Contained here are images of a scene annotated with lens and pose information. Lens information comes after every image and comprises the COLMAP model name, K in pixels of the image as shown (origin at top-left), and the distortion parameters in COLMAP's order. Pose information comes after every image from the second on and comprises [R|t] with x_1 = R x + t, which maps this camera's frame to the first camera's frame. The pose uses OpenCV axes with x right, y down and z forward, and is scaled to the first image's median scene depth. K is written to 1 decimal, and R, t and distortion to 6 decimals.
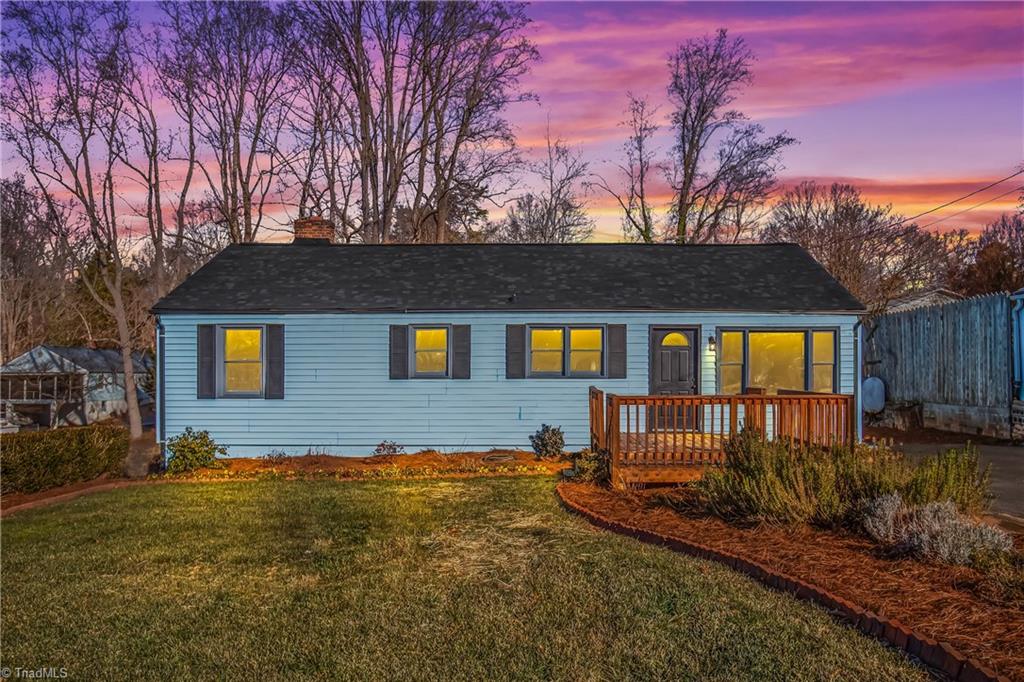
lens RADIAL K [[669.9, 0, 484.2], [0, 669.9, 366.9], [0, 0, 1]] dist [-0.014207, 0.000978]
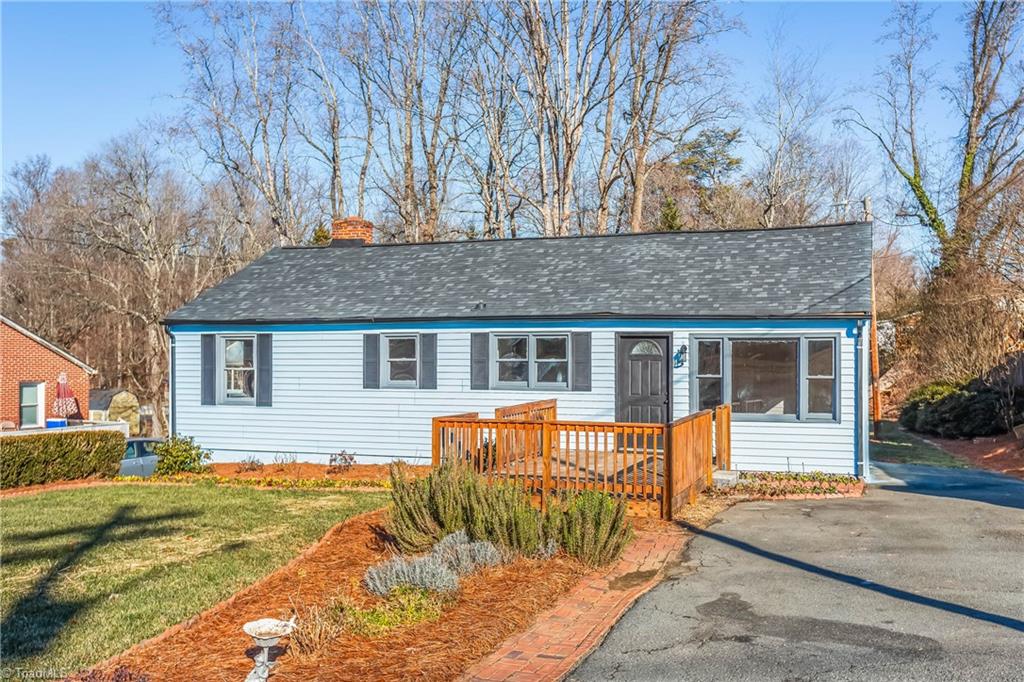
lens RADIAL K [[810.5, 0, 505.0], [0, 810.5, 343.9], [0, 0, 1]] dist [0.026524, 0.011460]
pose [[0.950905, -0.004214, -0.309455, 0.425623], [0.001307, 0.999953, -0.009600, -0.035511], [0.309481, 0.008725, 0.950866, -0.074138]]
